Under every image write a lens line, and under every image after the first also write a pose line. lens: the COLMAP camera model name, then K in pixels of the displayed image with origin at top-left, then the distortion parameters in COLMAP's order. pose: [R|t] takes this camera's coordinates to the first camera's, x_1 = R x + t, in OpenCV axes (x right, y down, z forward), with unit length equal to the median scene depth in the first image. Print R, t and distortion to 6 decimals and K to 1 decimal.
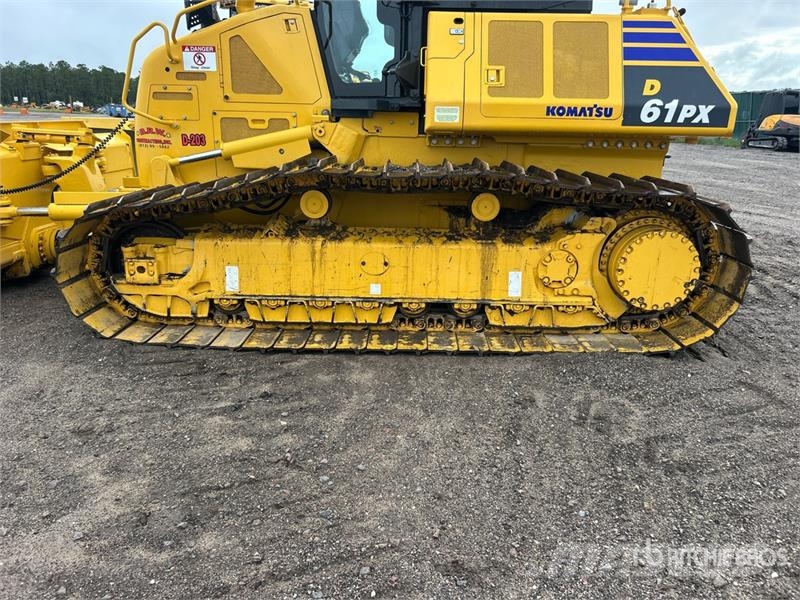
lens RADIAL K [[621.7, 0, 400.0], [0, 621.7, 300.0], [0, 0, 1]] dist [0.069478, -0.106810]
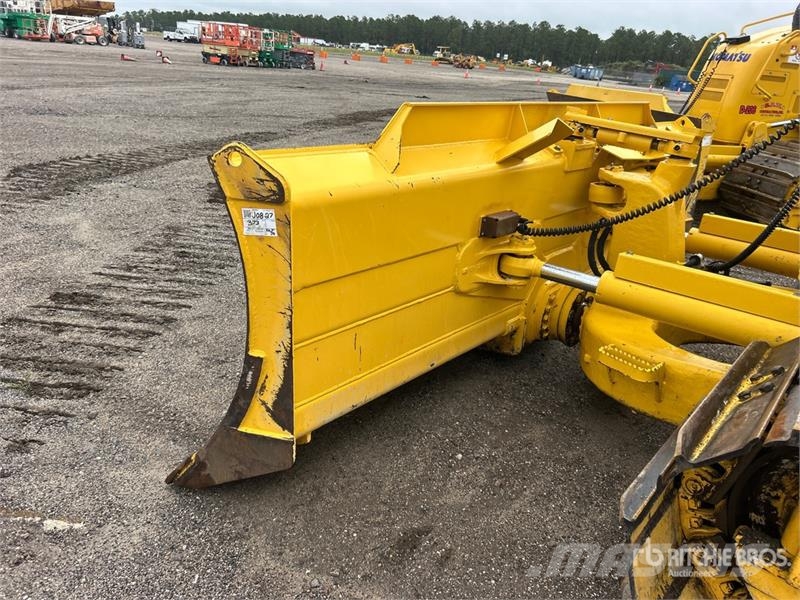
lens RADIAL K [[621.7, 0, 400.0], [0, 621.7, 300.0], [0, 0, 1]] dist [0.069478, -0.106810]
pose [[0.780658, 0.287474, -0.554916, -0.442586], [-0.260794, 0.956768, 0.128767, -0.172963], [0.567943, 0.044196, 0.821880, 0.537960]]
